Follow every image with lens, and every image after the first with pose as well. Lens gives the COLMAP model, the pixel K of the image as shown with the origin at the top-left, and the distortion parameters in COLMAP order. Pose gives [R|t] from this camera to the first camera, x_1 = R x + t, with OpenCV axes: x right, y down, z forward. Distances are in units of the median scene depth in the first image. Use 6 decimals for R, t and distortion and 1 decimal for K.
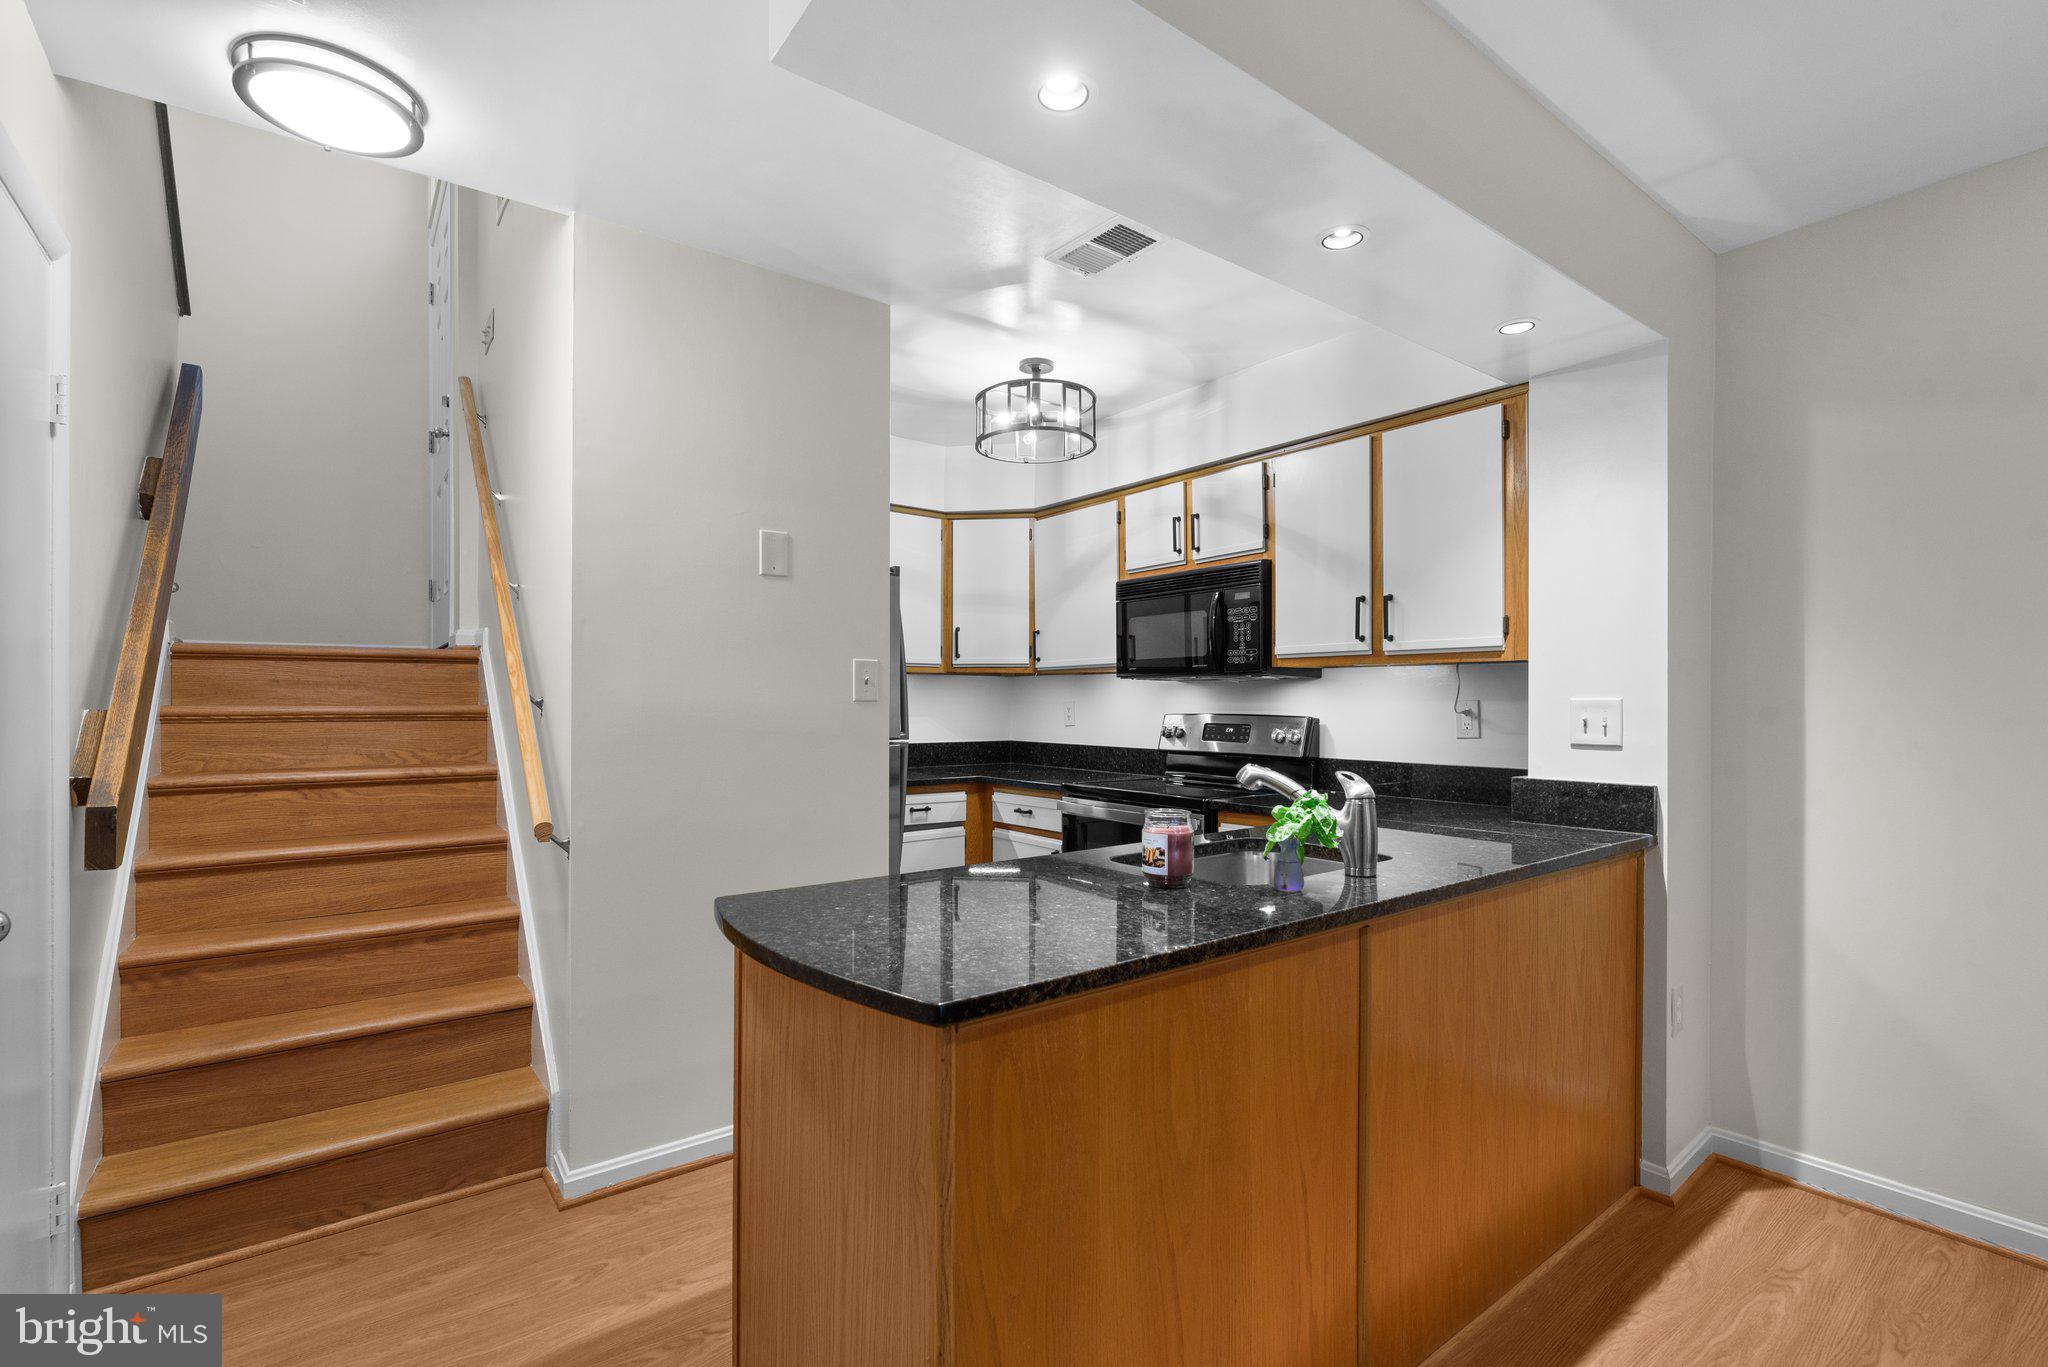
lens RADIAL K [[915.6, 0, 1020.2], [0, 915.6, 702.6], [0, 0, 1]] dist [0.000140, 0.002289]
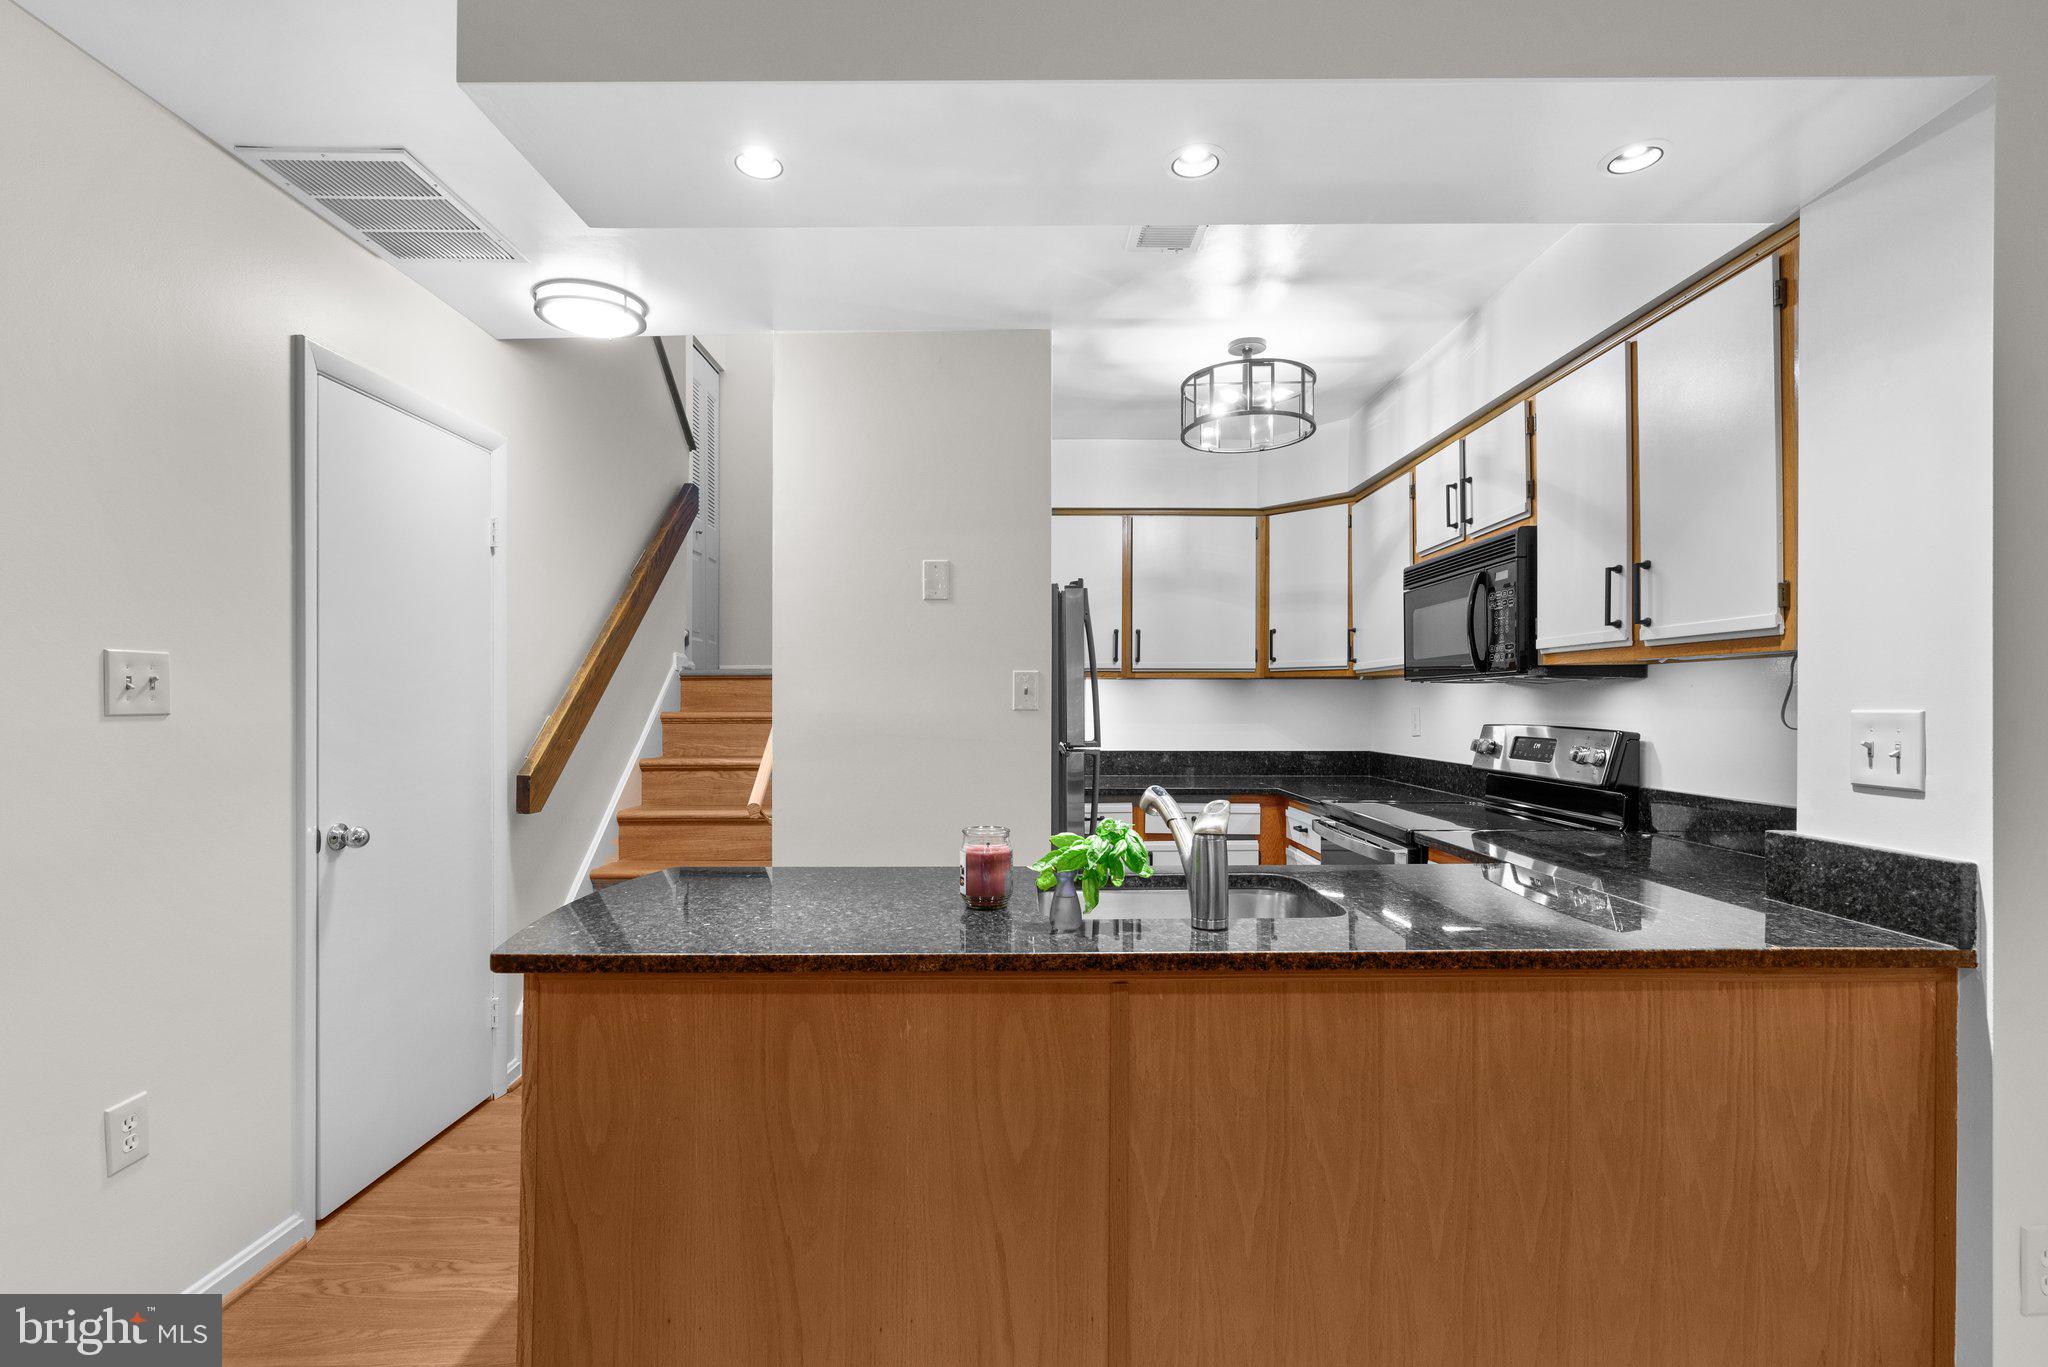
lens RADIAL K [[915.6, 0, 1028.2], [0, 915.6, 705.4], [0, 0, 1]] dist [0.000140, 0.002289]
pose [[0.800038, -0.000659, -0.599949, 0.462288], [0.001505, 0.999998, 0.000907, -0.007790], [0.599948, -0.001629, 0.800037, 0.151020]]
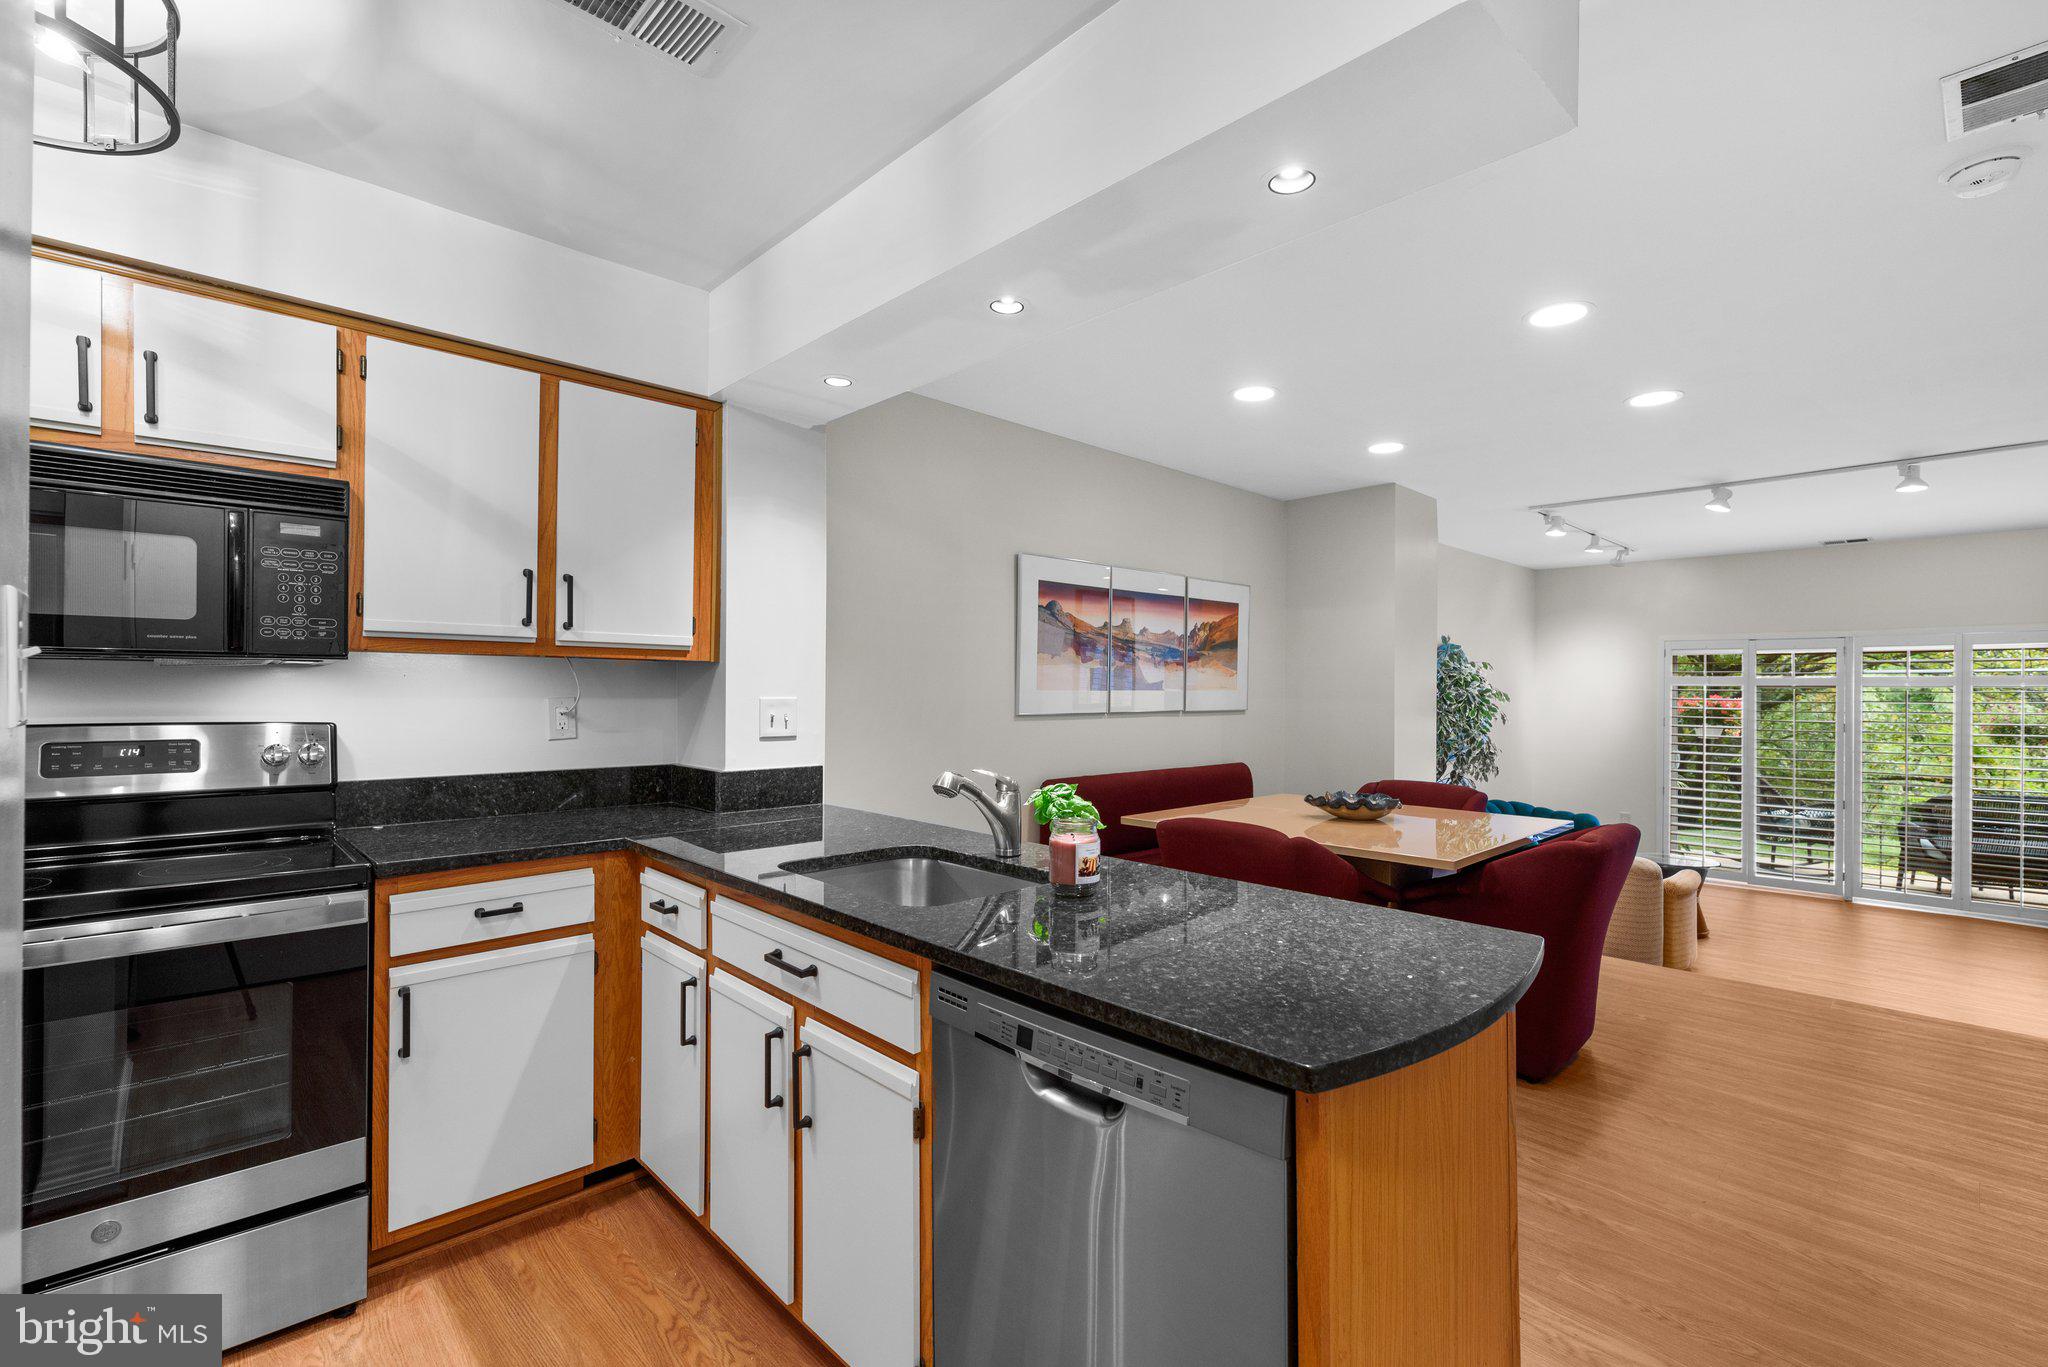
lens RADIAL K [[915.6, 0, 1033.5], [0, 915.6, 679.3], [0, 0, 1]] dist [0.000140, 0.002289]
pose [[-0.111722, 0.007932, 0.993708, -0.504602], [-0.007936, 0.999929, -0.008874, -0.017697], [-0.993708, -0.008878, -0.111651, 0.689927]]
